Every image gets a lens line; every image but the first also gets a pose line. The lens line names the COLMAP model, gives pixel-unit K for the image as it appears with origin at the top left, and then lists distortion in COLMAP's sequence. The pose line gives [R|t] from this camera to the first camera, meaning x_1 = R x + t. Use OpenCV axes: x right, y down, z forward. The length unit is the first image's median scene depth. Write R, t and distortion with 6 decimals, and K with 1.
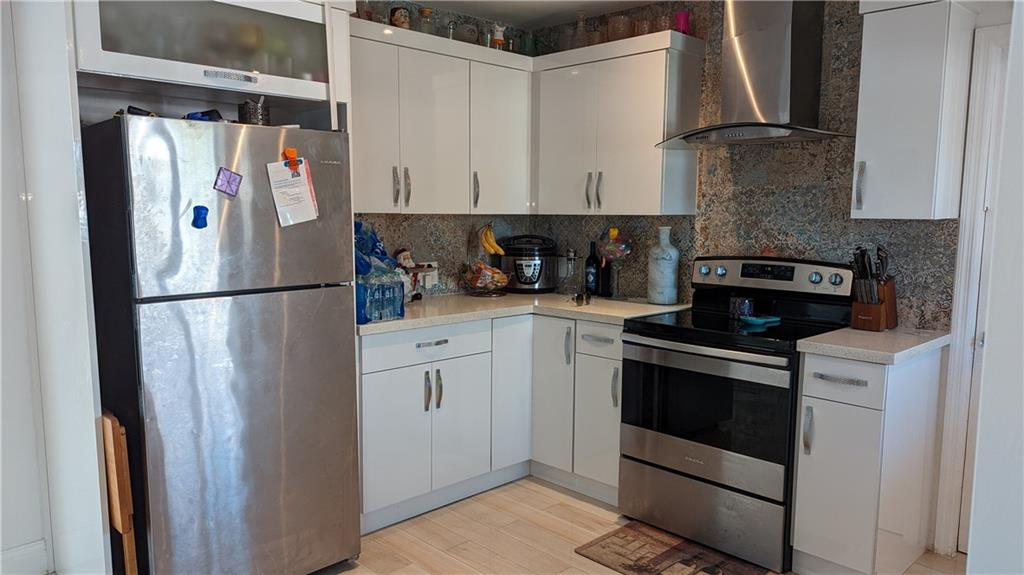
lens RADIAL K [[737.4, 0, 505.7], [0, 737.4, 300.3], [0, 0, 1]] dist [0.087190, -0.092538]
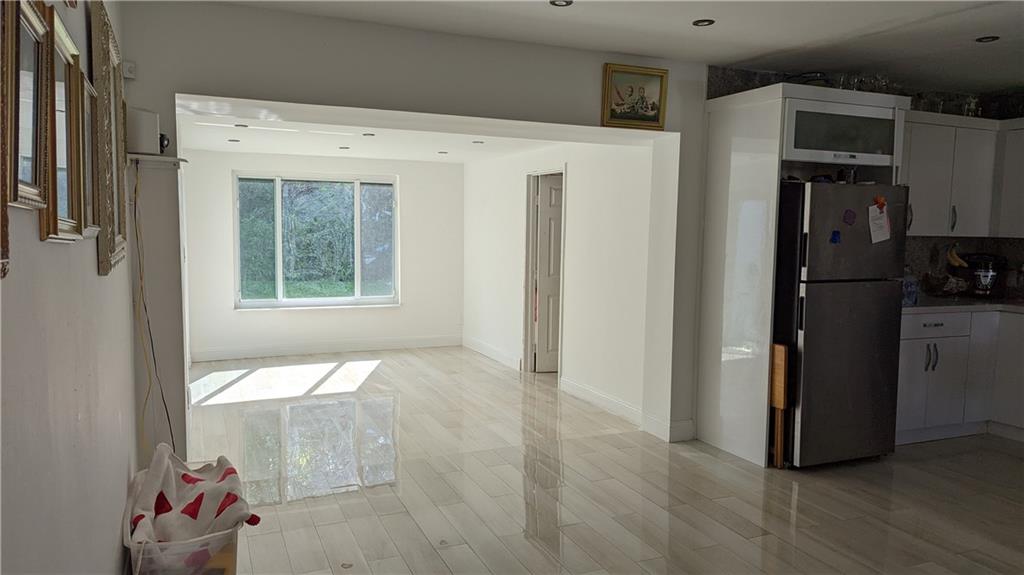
lens RADIAL K [[727.7, 0, 504.6], [0, 727.7, 295.9], [0, 0, 1]] dist [0.087117, -0.092299]
pose [[0.932680, 0.043830, -0.358033, -0.354071], [-0.055256, 0.998235, -0.021740, 0.077036], [0.356448, 0.040060, 0.933456, -0.642659]]
